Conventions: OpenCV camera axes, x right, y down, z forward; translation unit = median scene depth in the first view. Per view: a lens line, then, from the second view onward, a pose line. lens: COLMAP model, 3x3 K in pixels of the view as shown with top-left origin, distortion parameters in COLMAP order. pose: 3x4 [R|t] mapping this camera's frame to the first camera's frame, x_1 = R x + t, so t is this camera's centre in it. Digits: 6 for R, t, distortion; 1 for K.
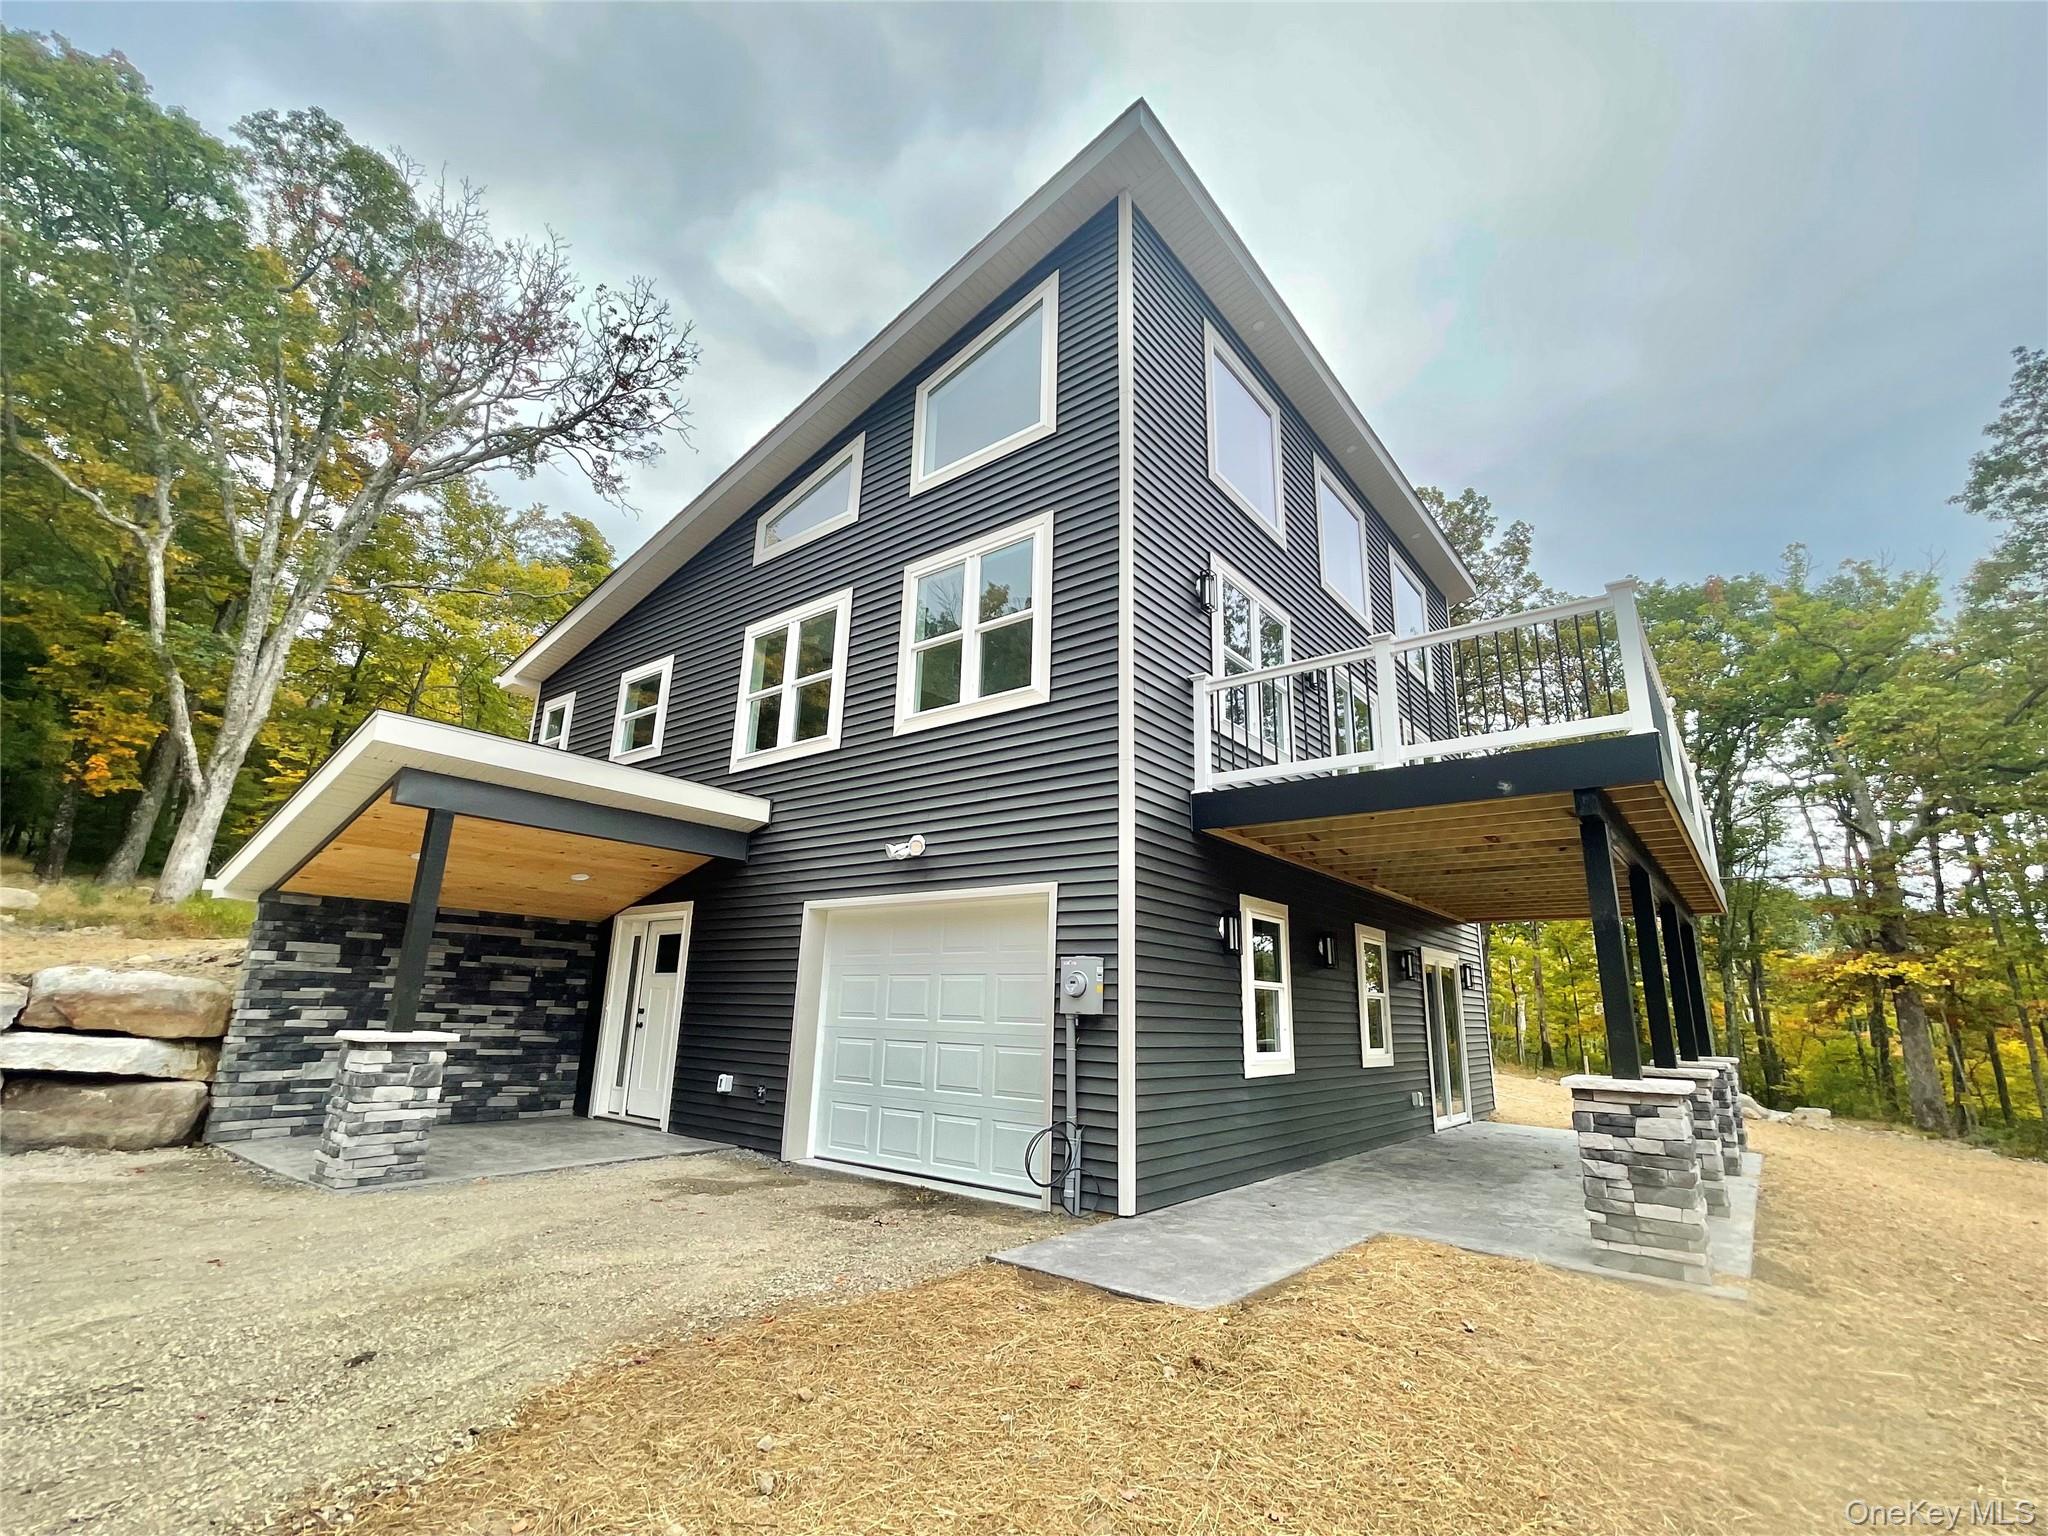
lens RADIAL K [[930.3, 0, 1017.6], [0, 930.3, 770.3], [0, 0, 1]] dist [-0.000979, 0.000318]
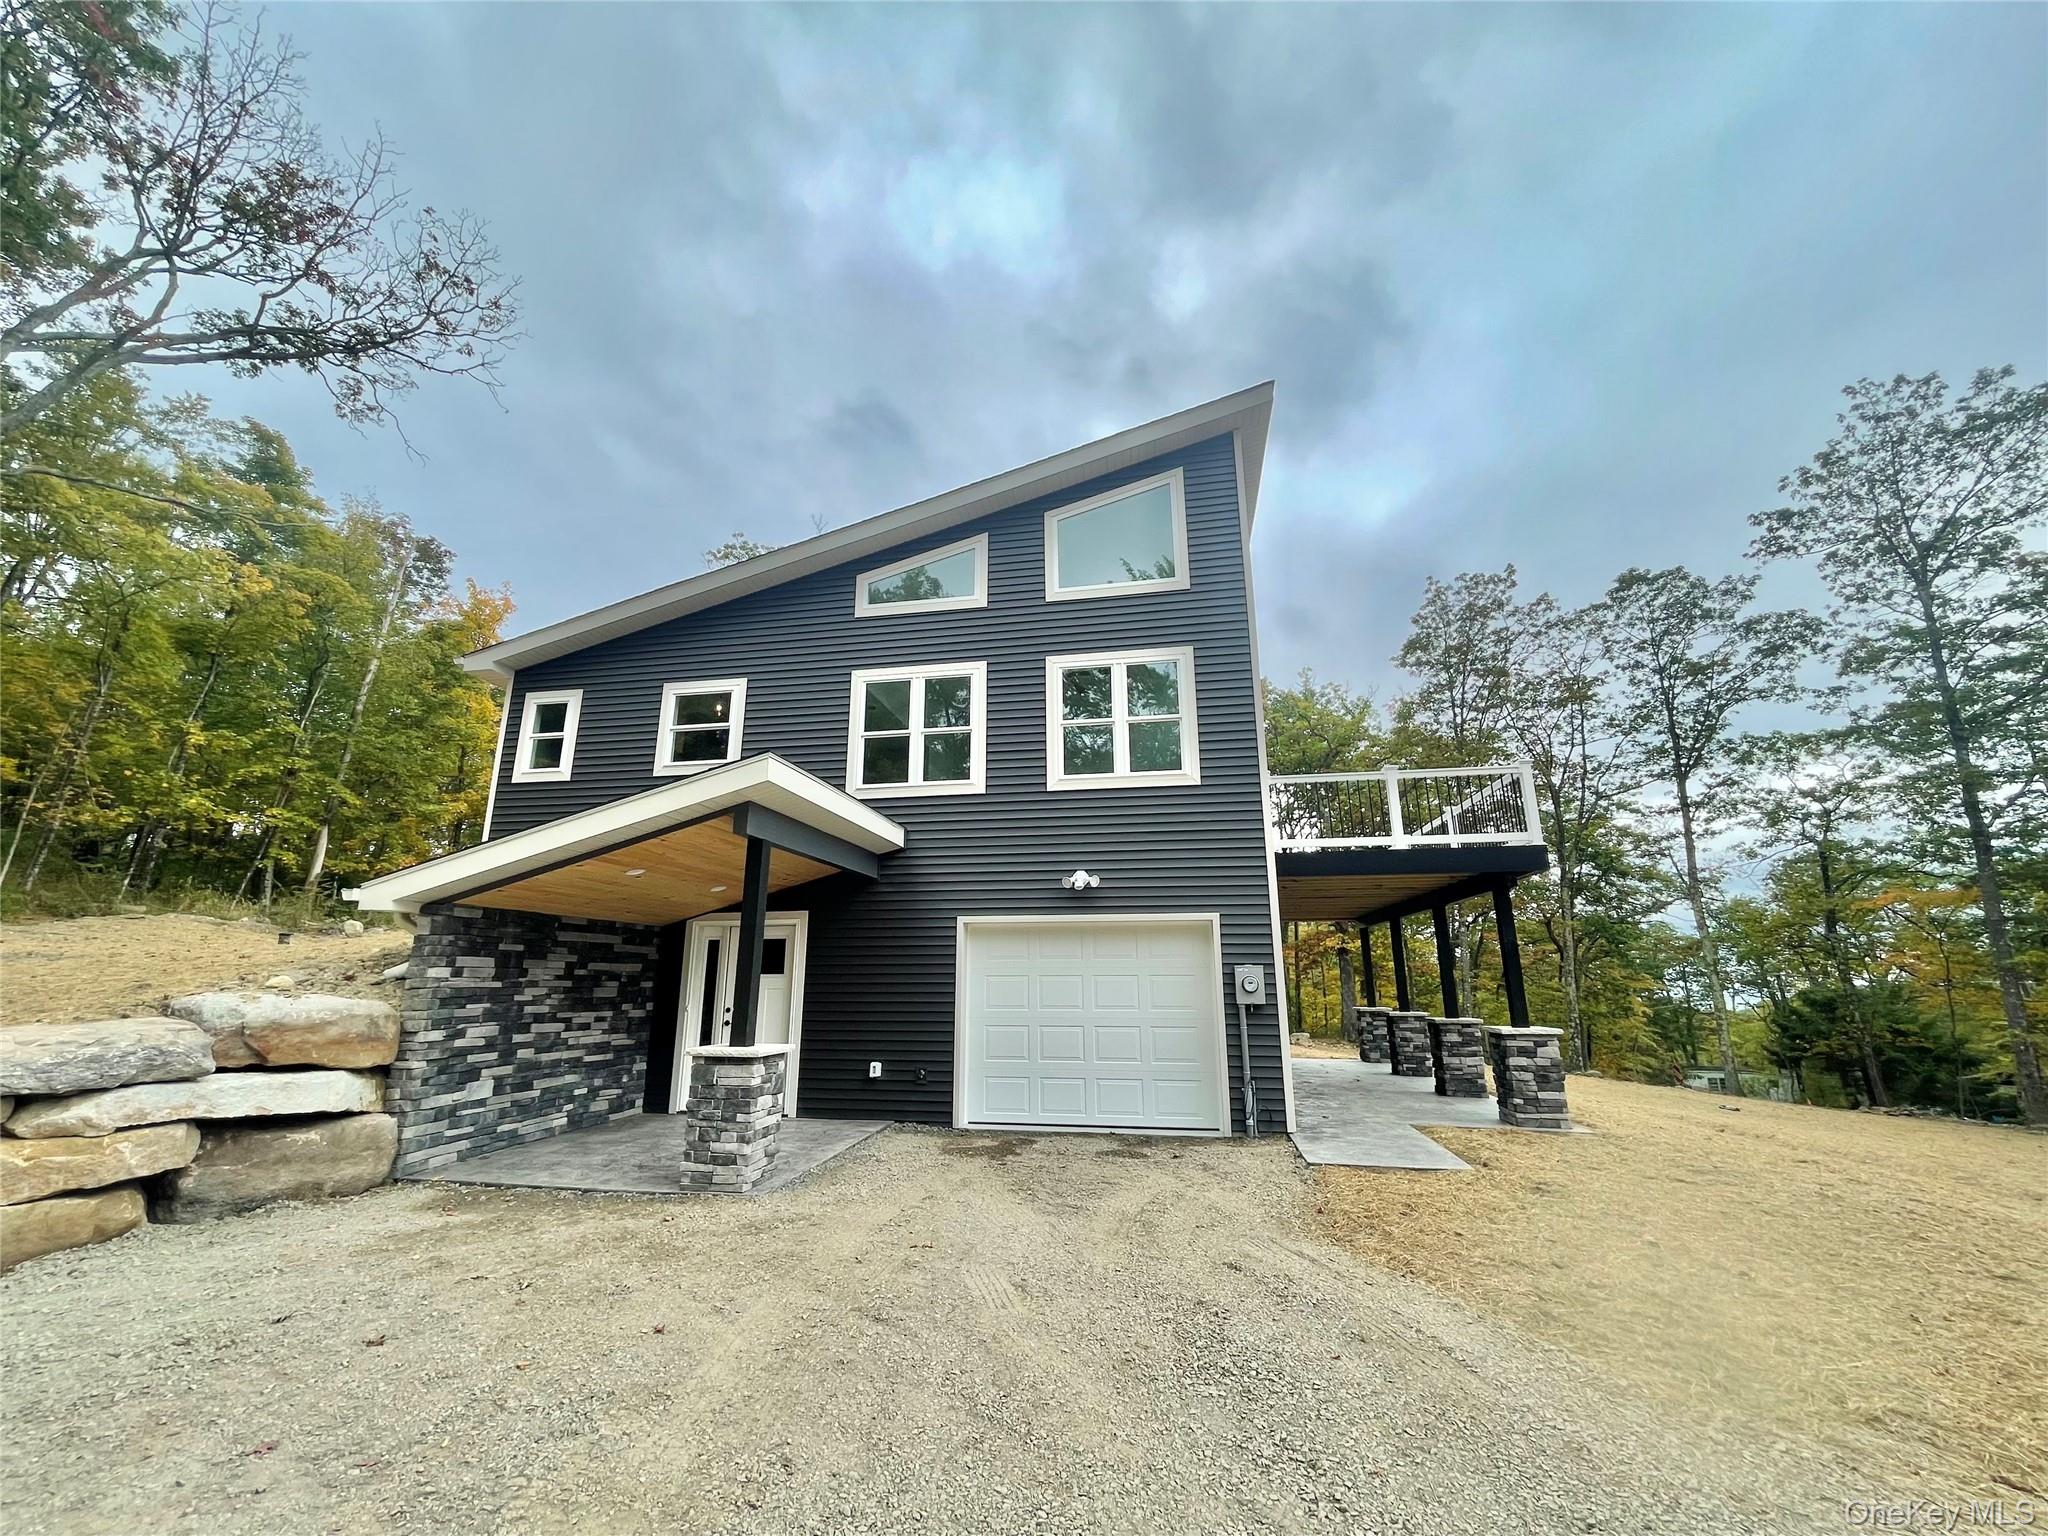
lens RADIAL K [[826.0, 0, 1016.4], [0, 826.0, 769.9], [0, 0, 1]] dist [-0.002418, -0.000459]
pose [[0.883191, 0.087332, 0.460812, -0.682120], [-0.092651, 0.995637, -0.011116, -0.047247], [-0.459772, -0.032877, 0.887428, 0.002553]]
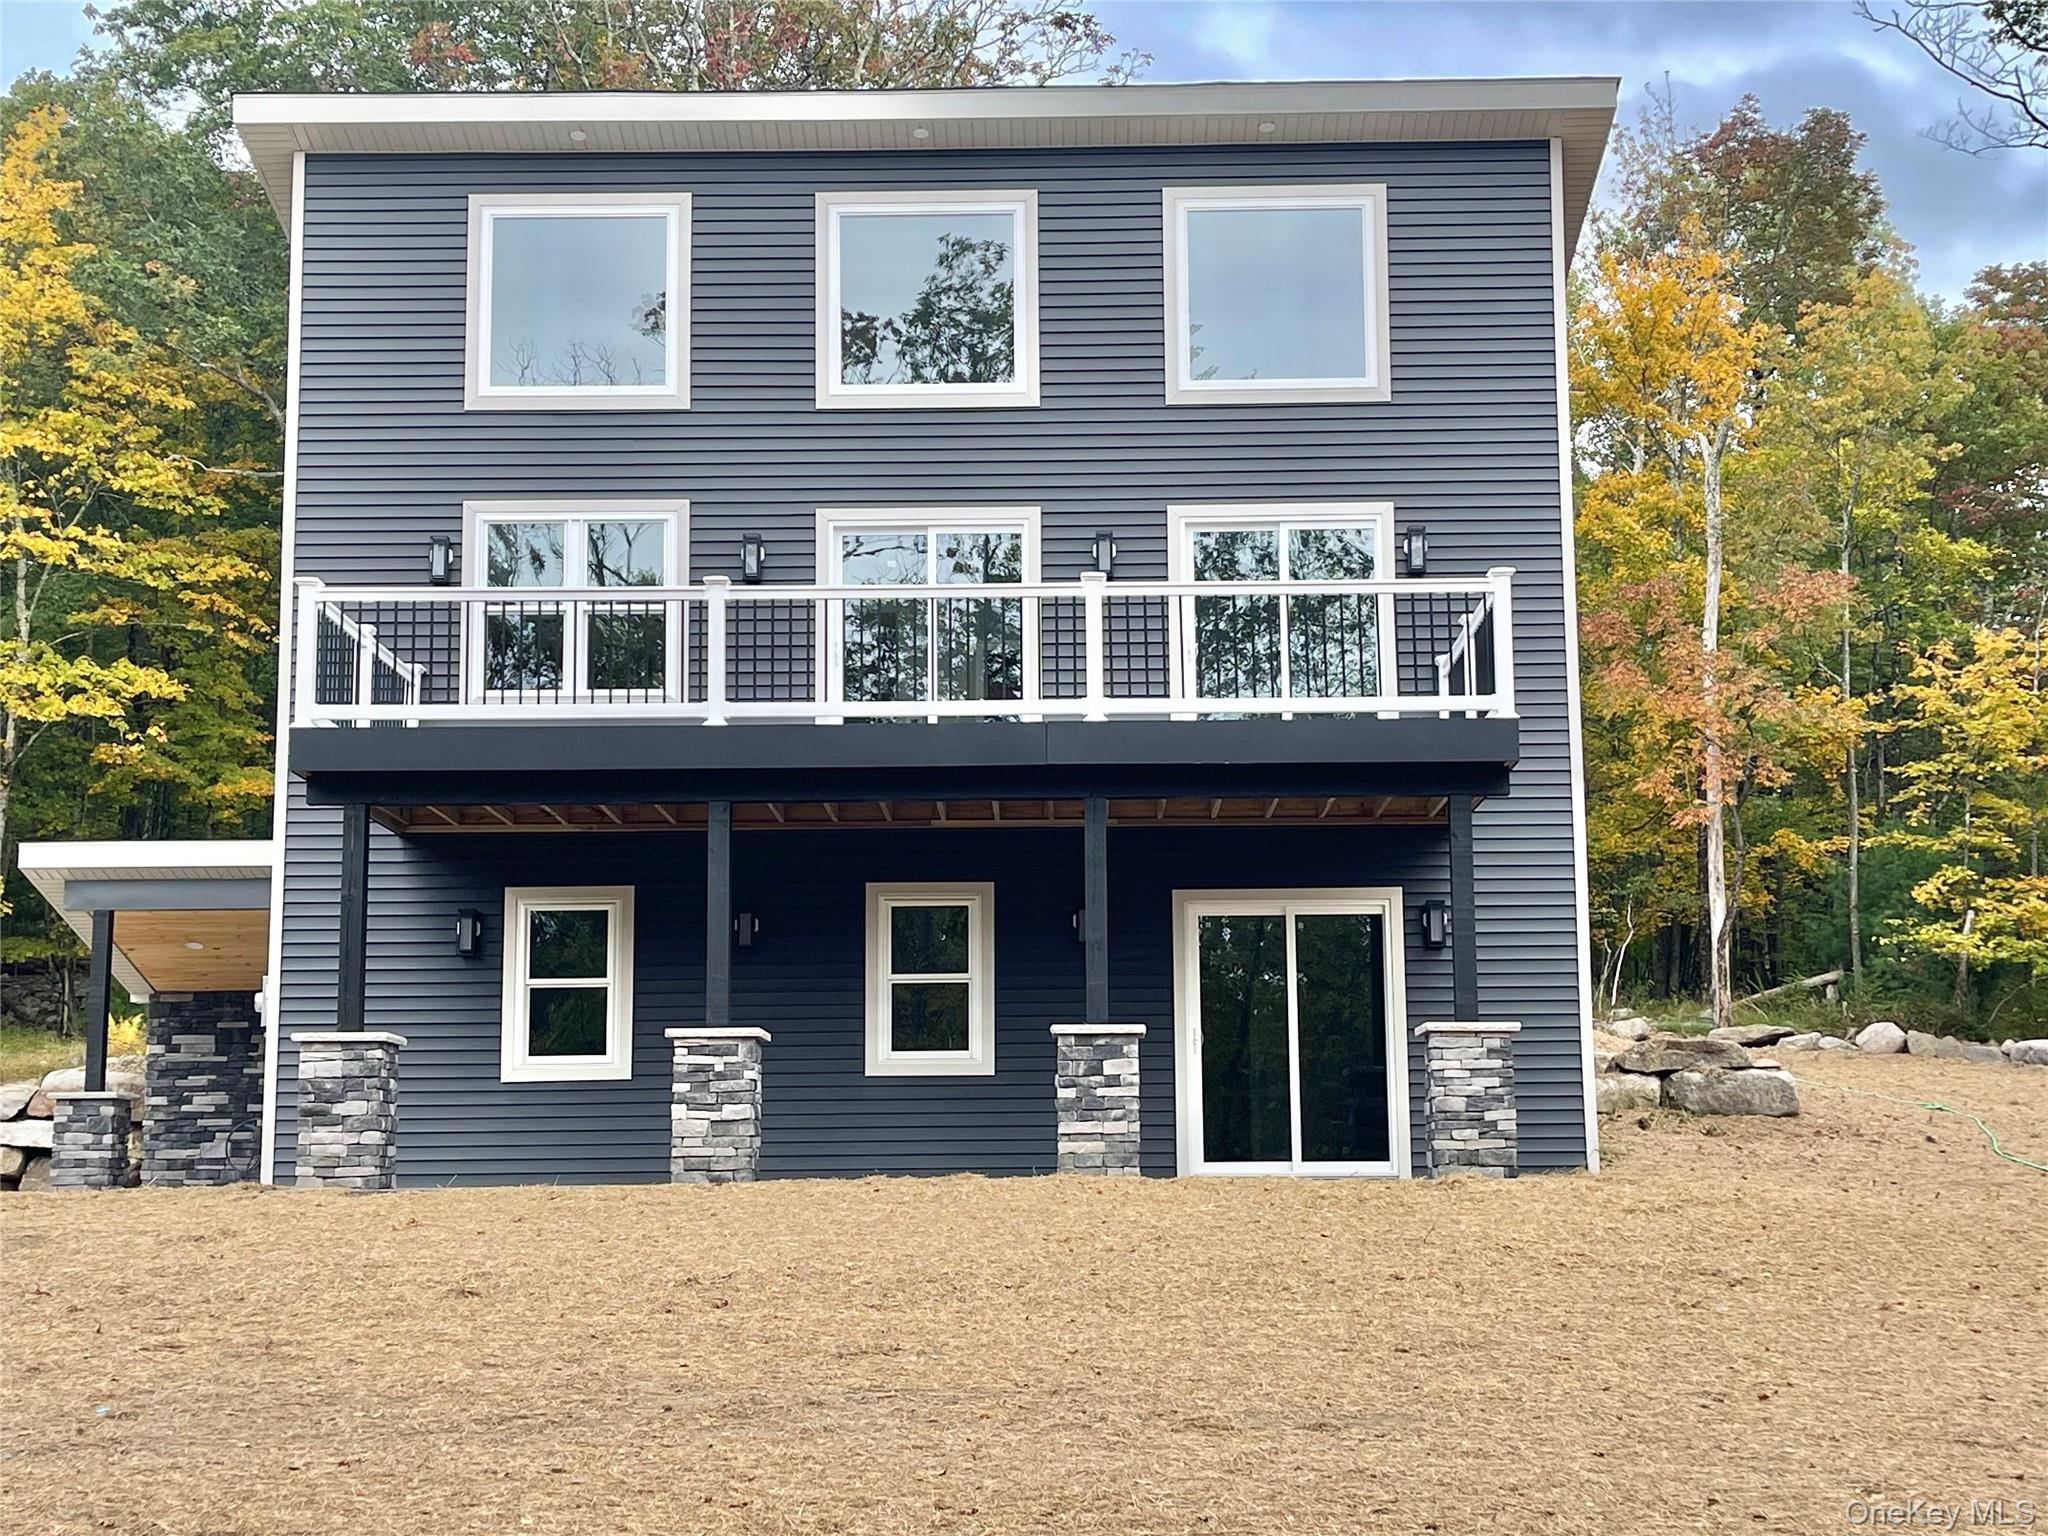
lens RADIAL K [[2855.9, 0, 1019.3], [0, 2855.9, 794.7], [0, 0, 1]] dist [0.189610, -0.644508]
pose [[0.605575, -0.153644, -0.780815, 2.498301], [0.223177, 0.974599, -0.018687, 0.192459], [0.763853, -0.162944, 0.624482, -0.313582]]
